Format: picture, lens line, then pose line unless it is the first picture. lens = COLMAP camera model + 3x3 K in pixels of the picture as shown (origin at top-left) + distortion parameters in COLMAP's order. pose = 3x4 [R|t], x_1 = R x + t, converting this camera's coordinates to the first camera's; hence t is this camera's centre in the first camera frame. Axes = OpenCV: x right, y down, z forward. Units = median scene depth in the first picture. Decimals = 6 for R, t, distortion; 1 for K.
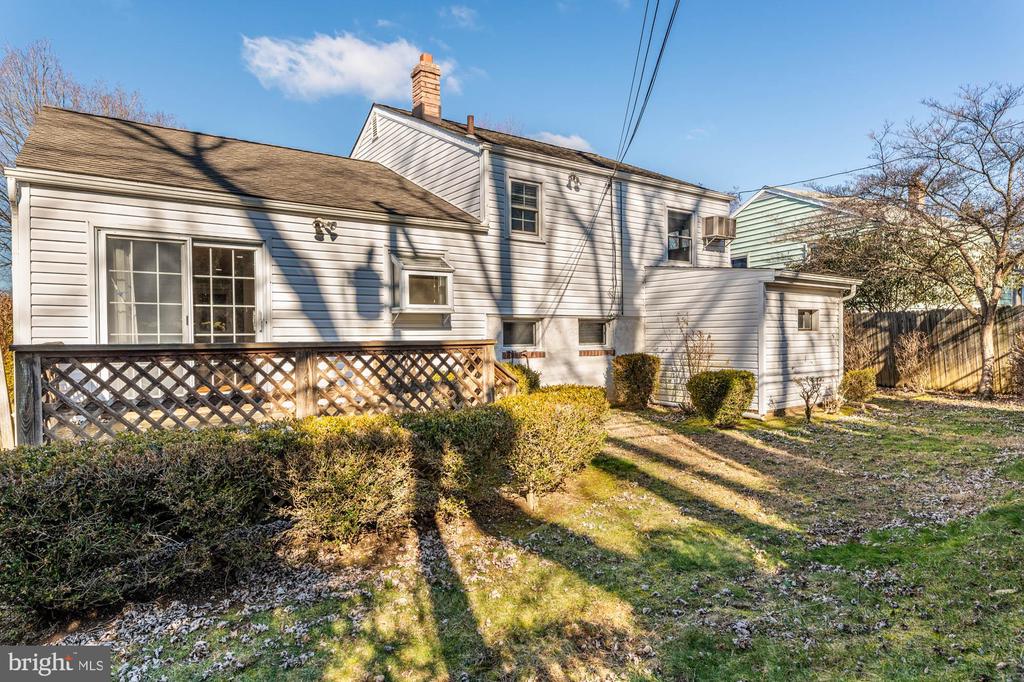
lens RADIAL K [[583.6, 0, 509.3], [0, 583.6, 338.6], [0, 0, 1]] dist [0.008429, 0.000657]
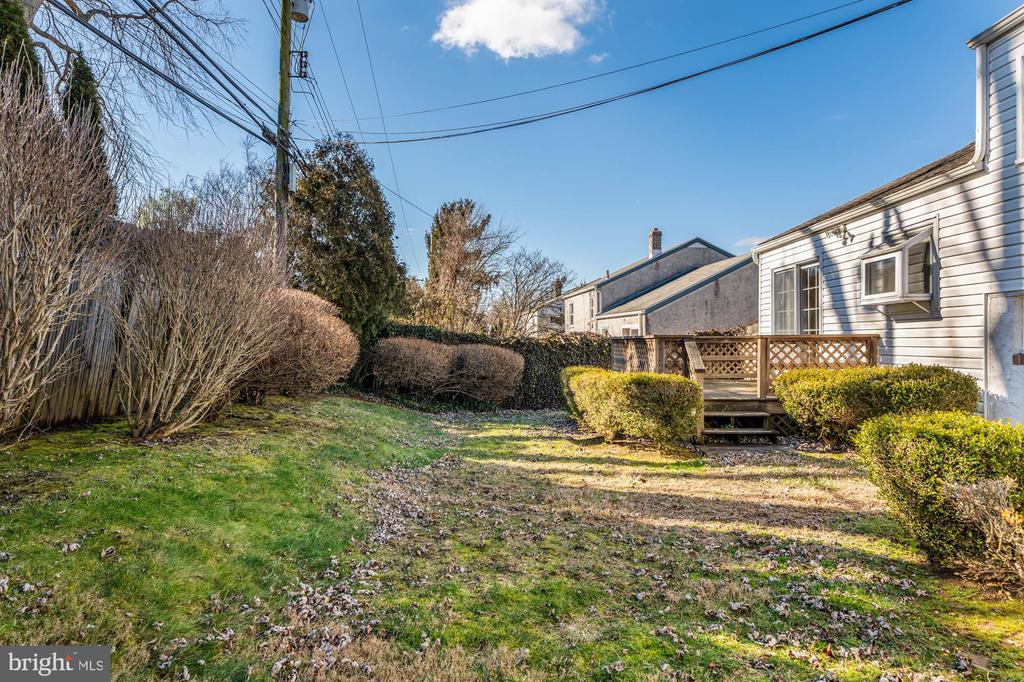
lens RADIAL K [[583.6, 0, 512.1], [0, 583.6, 340.5], [0, 0, 1]] dist [0.008429, 0.000657]
pose [[-0.575933, 0.014326, -0.817371, 0.801774], [0.012664, 0.999883, 0.008602, -0.002509], [0.817399, -0.005397, -0.576047, 0.937370]]
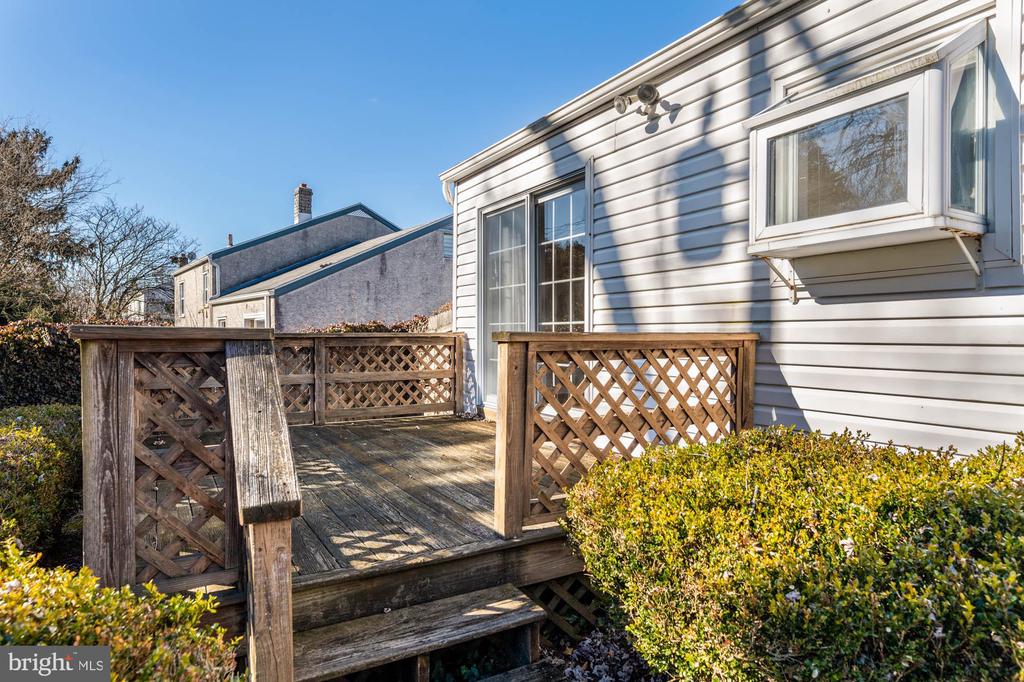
lens RADIAL K [[583.6, 0, 512.1], [0, 583.6, 340.2], [0, 0, 1]] dist [0.008429, 0.000657]
pose [[-0.063300, 0.018896, -0.997816, 0.154445], [-0.001906, 0.999817, 0.019055, 0.000043], [0.997993, 0.003108, -0.063252, 0.760773]]
